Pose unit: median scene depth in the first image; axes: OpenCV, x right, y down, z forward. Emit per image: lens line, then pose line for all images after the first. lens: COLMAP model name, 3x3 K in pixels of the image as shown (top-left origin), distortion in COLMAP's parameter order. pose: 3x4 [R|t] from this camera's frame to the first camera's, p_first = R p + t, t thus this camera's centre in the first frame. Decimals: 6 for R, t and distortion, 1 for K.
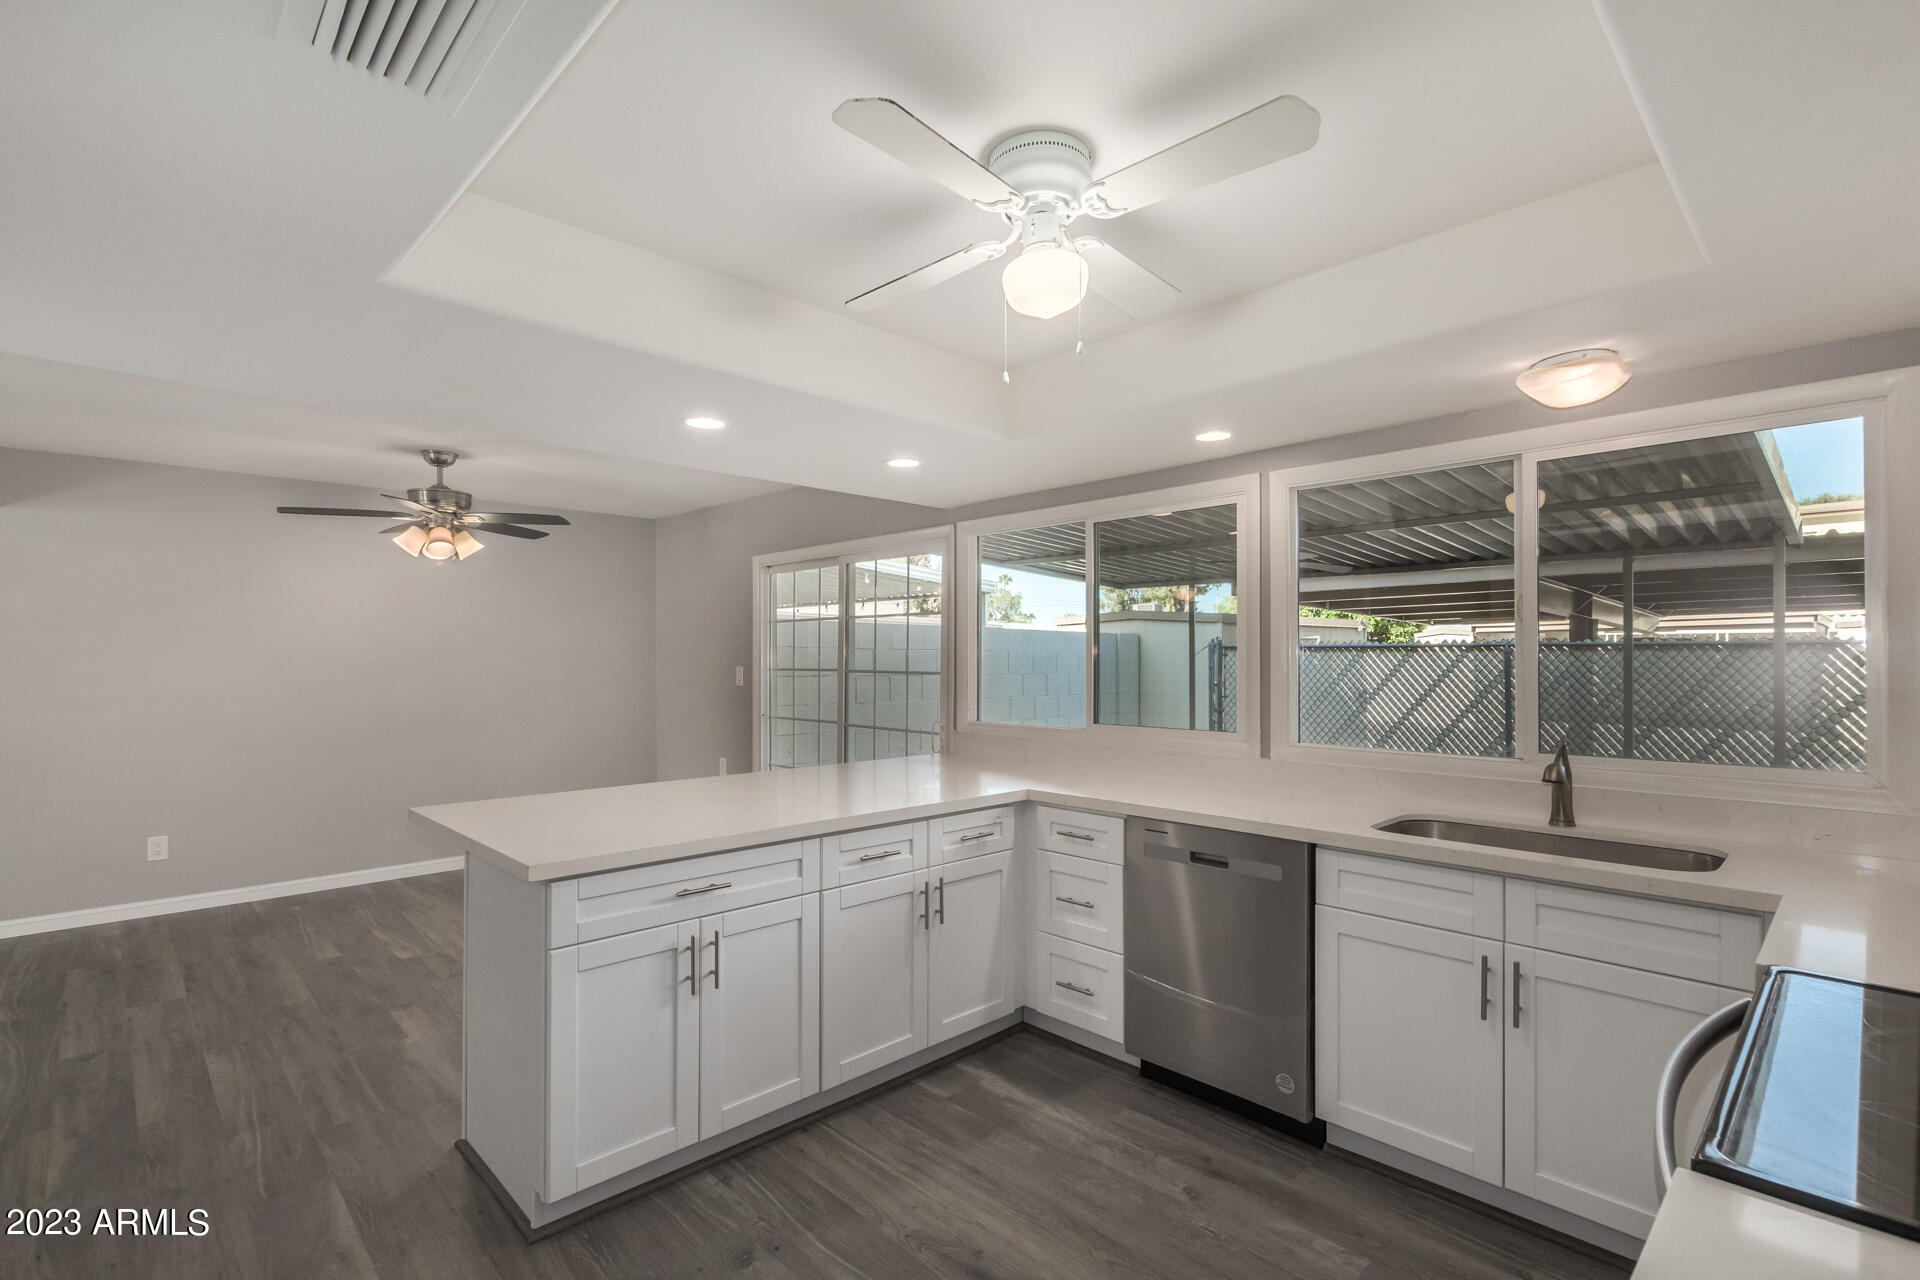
lens RADIAL K [[890.9, 0, 952.8], [0, 890.9, 654.4], [0, 0, 1]] dist [0.001473, 0.000853]
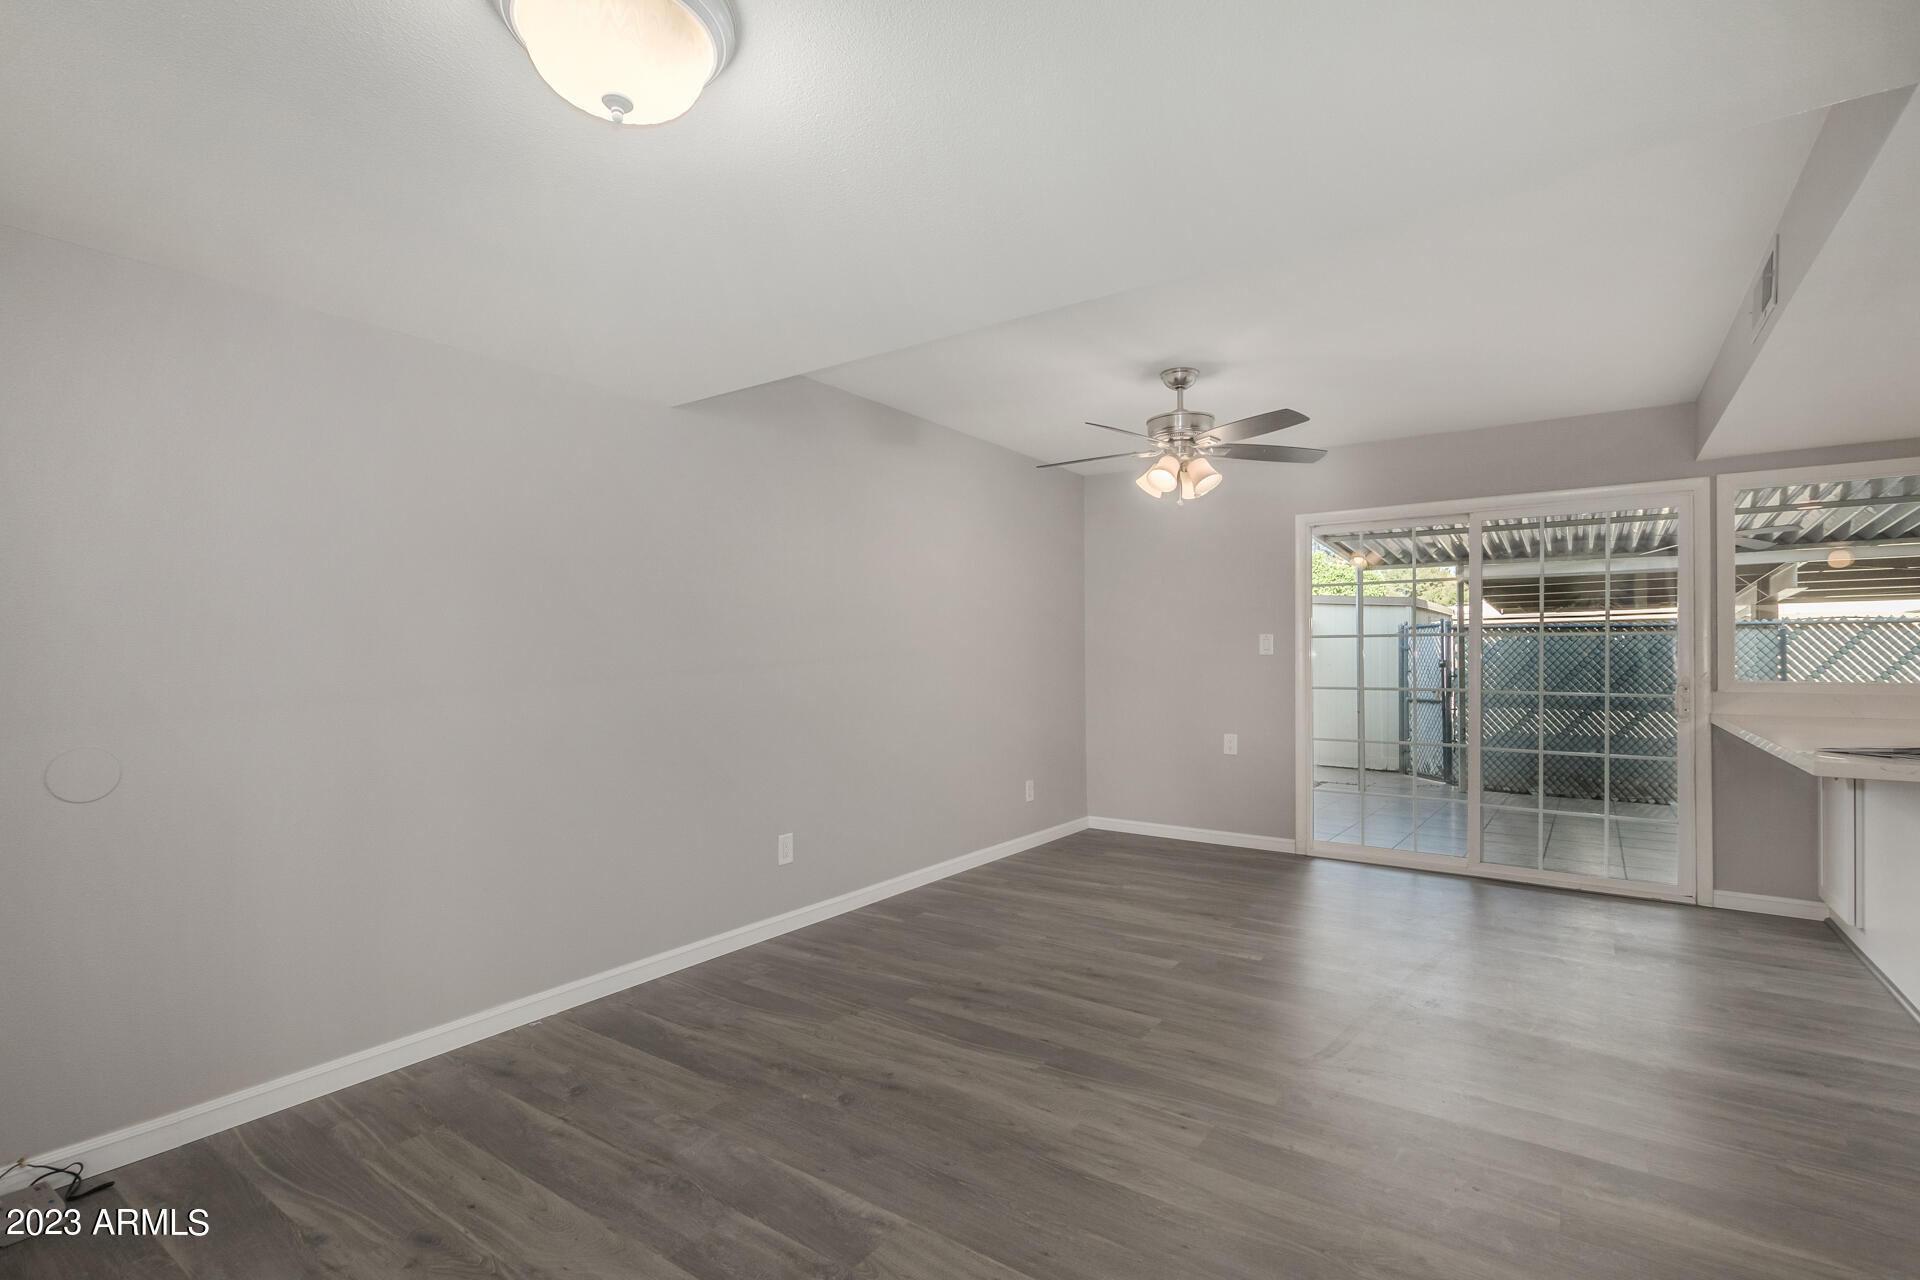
lens RADIAL K [[879.7, 0, 949.0], [0, 879.7, 651.1], [0, 0, 1]] dist [0.008096, -0.003745]
pose [[0.982236, 0.000181, 0.187650, -1.369690], [0.000289, 0.999997, -0.002481, 0.061371], [-0.187650, 0.002492, 0.982233, 0.293731]]
